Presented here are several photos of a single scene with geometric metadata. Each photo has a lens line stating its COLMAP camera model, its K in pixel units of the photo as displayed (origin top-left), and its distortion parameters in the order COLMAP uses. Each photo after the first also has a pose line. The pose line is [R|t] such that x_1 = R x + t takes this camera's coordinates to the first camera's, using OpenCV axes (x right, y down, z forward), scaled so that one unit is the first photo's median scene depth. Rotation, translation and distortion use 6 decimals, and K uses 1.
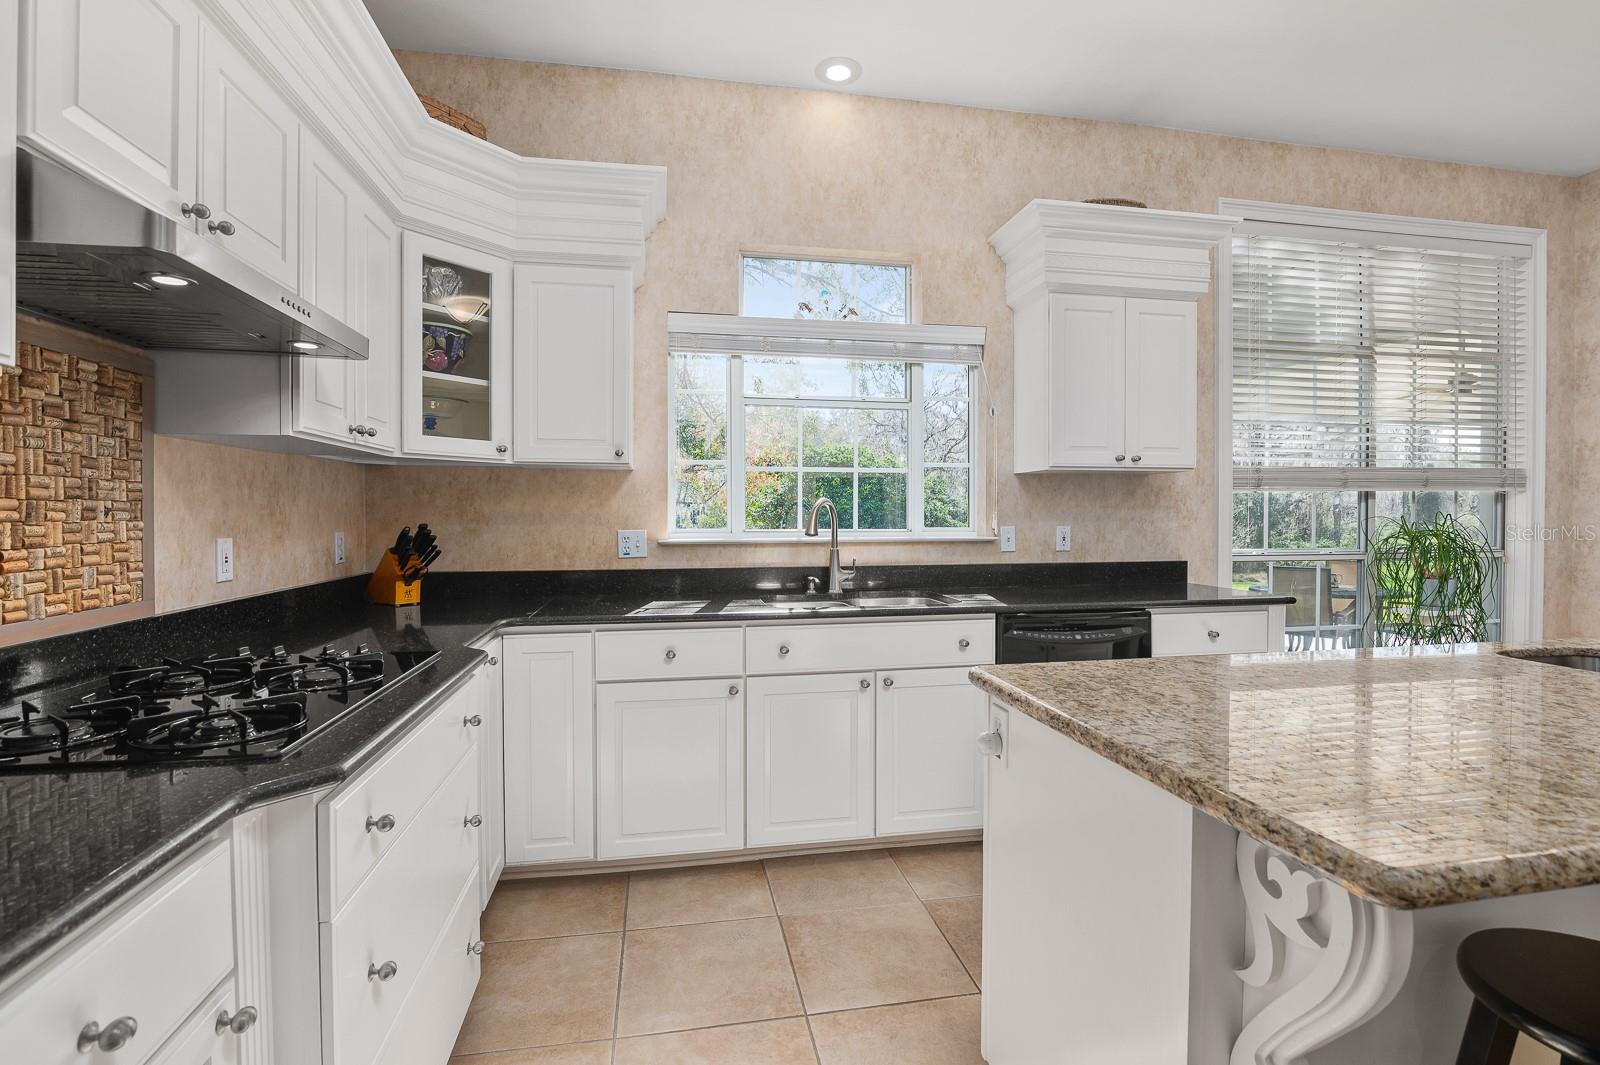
lens RADIAL K [[748.3, 0, 805.6], [0, 748.3, 516.0], [0, 0, 1]] dist [-0.019451, 0.000435]
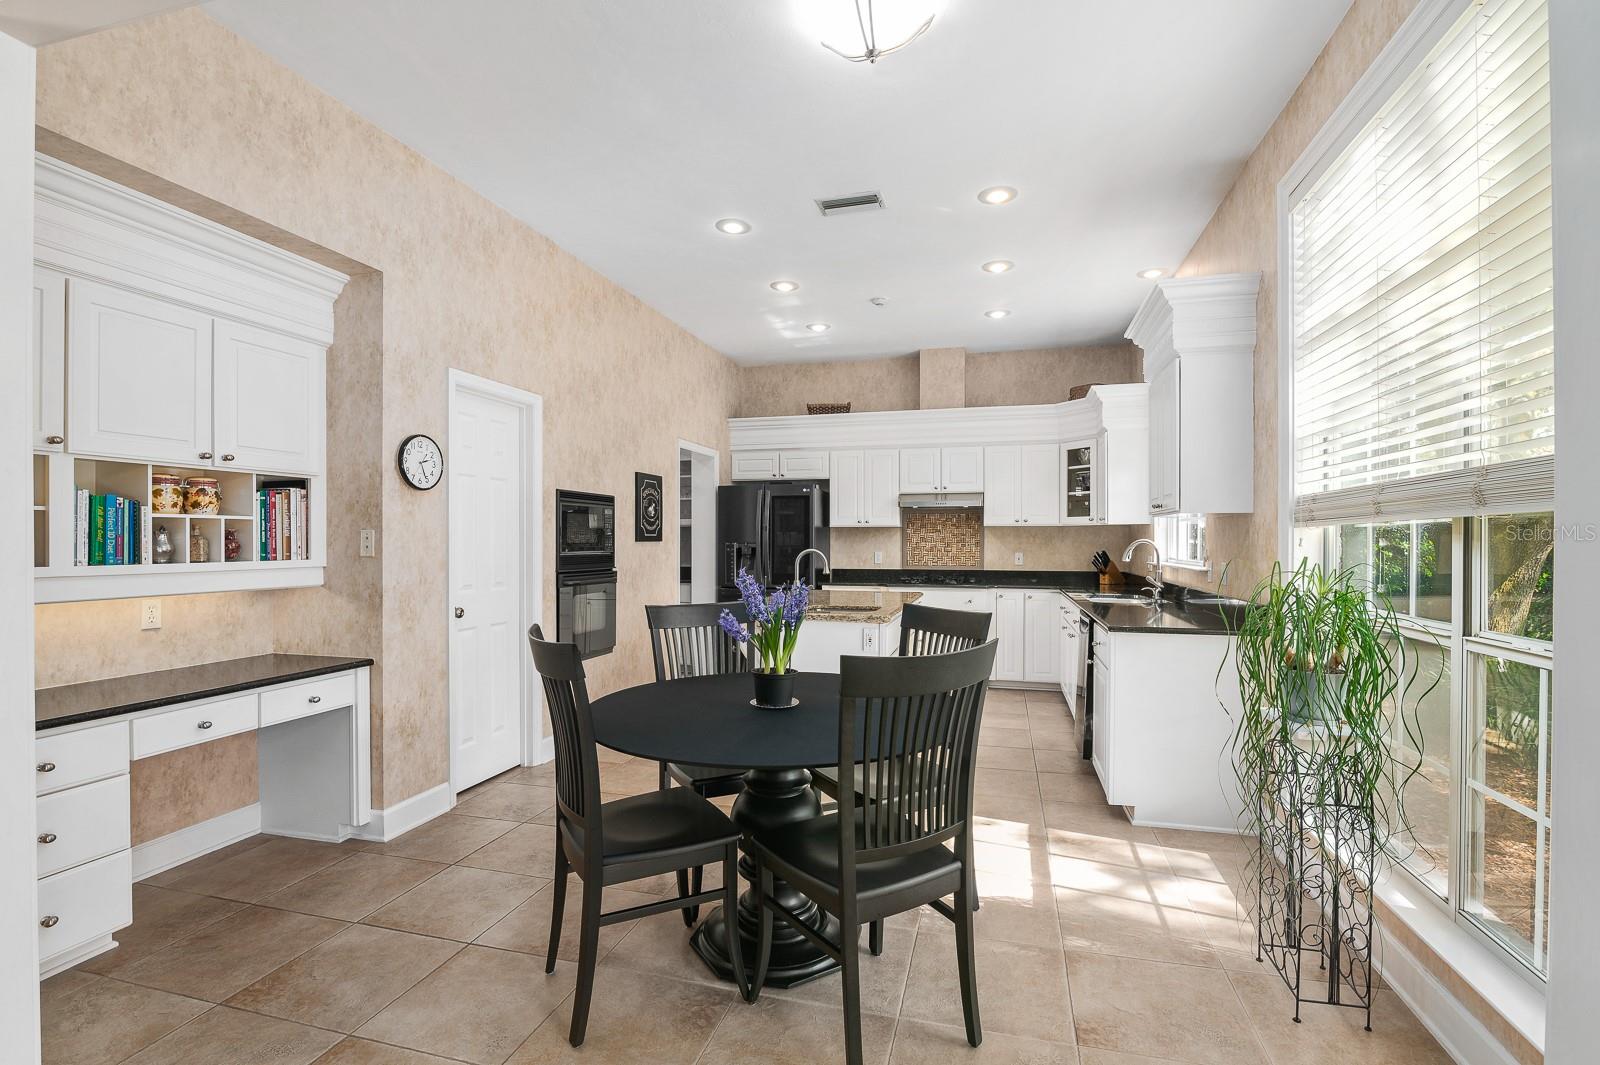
lens RADIAL K [[742.4, 0, 797.6], [0, 742.4, 543.6], [0, 0, 1]] dist [-0.000315, 0.000129]
pose [[-0.446552, 0.003448, -0.894751, 1.724902], [-0.006446, 0.999954, 0.007070, -0.019590], [0.894734, 0.008924, -0.446510, 0.985301]]
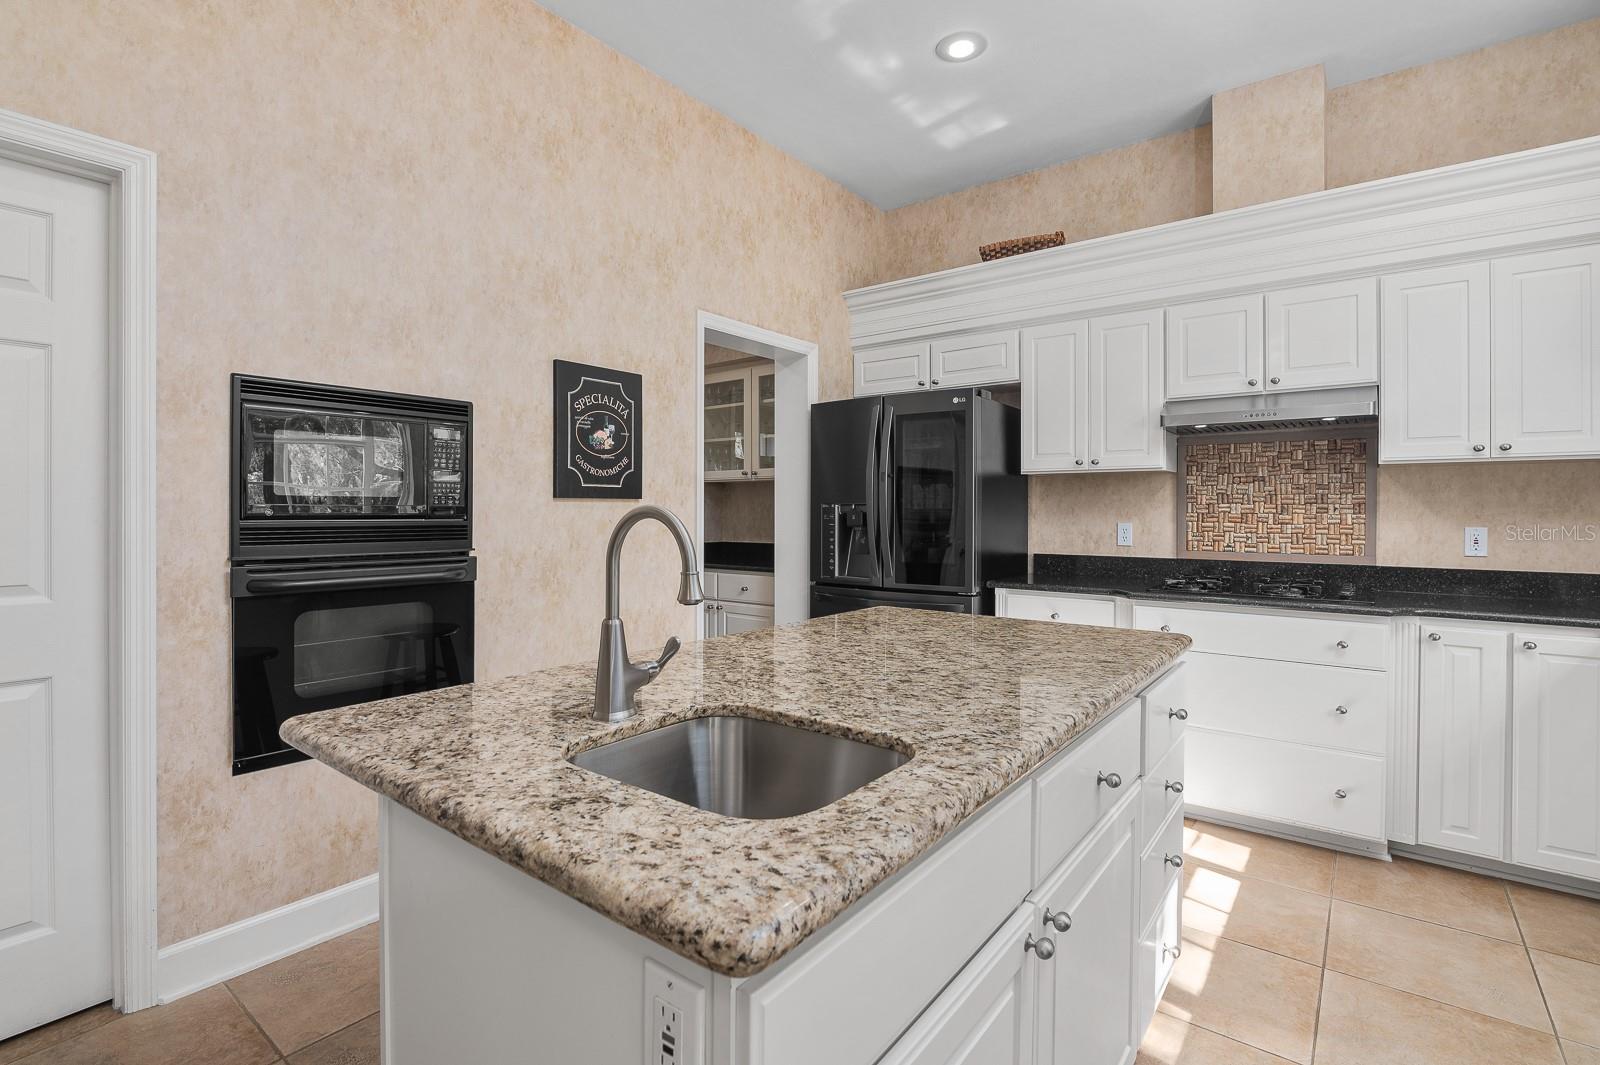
lens RADIAL K [[748.3, 0, 805.6], [0, 748.3, 516.0], [0, 0, 1]] dist [-0.019451, 0.000435]
pose [[-0.749809, 0.001426, -0.661652, 0.728703], [-0.005988, 0.999942, 0.008941, 0.001434], [0.661627, 0.010666, -0.749757, 0.733156]]
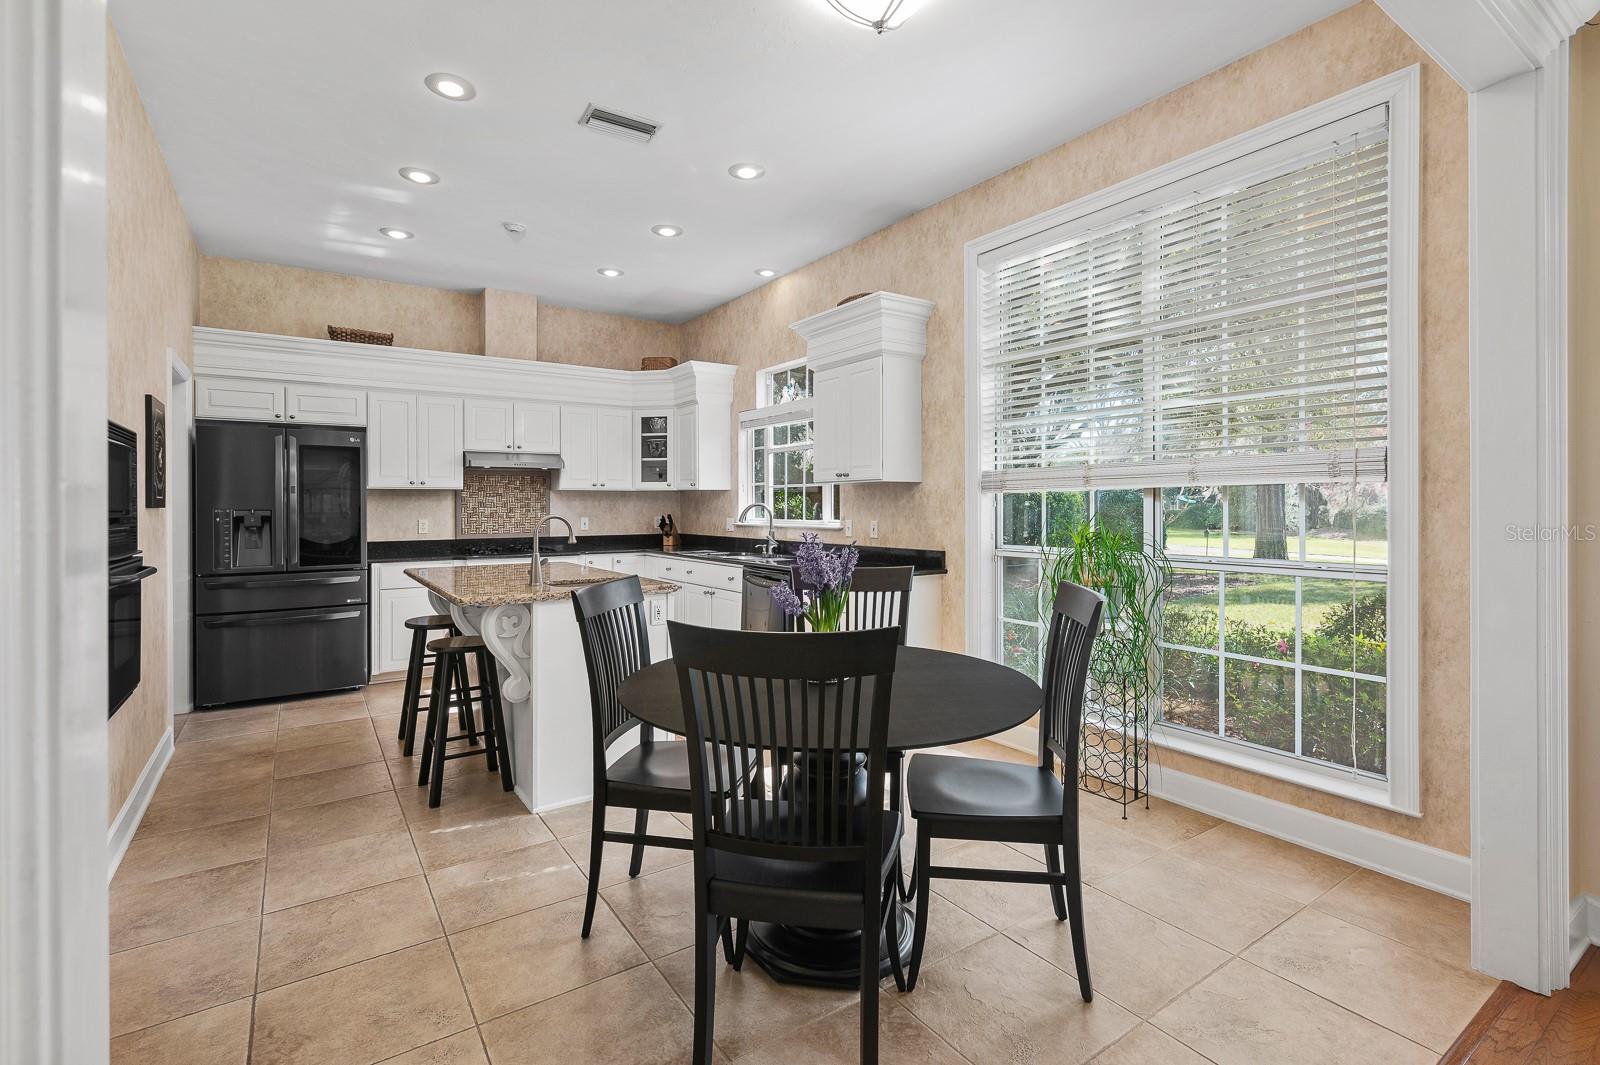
lens RADIAL K [[741.9, 0, 800.2], [0, 741.9, 499.5], [0, 0, 1]] dist [-0.003255, -0.000357]
pose [[0.399504, -0.007920, -0.916697, 1.679729], [-0.000813, 0.999959, -0.008994, -0.014437], [0.916731, 0.004338, 0.399481, 0.323681]]
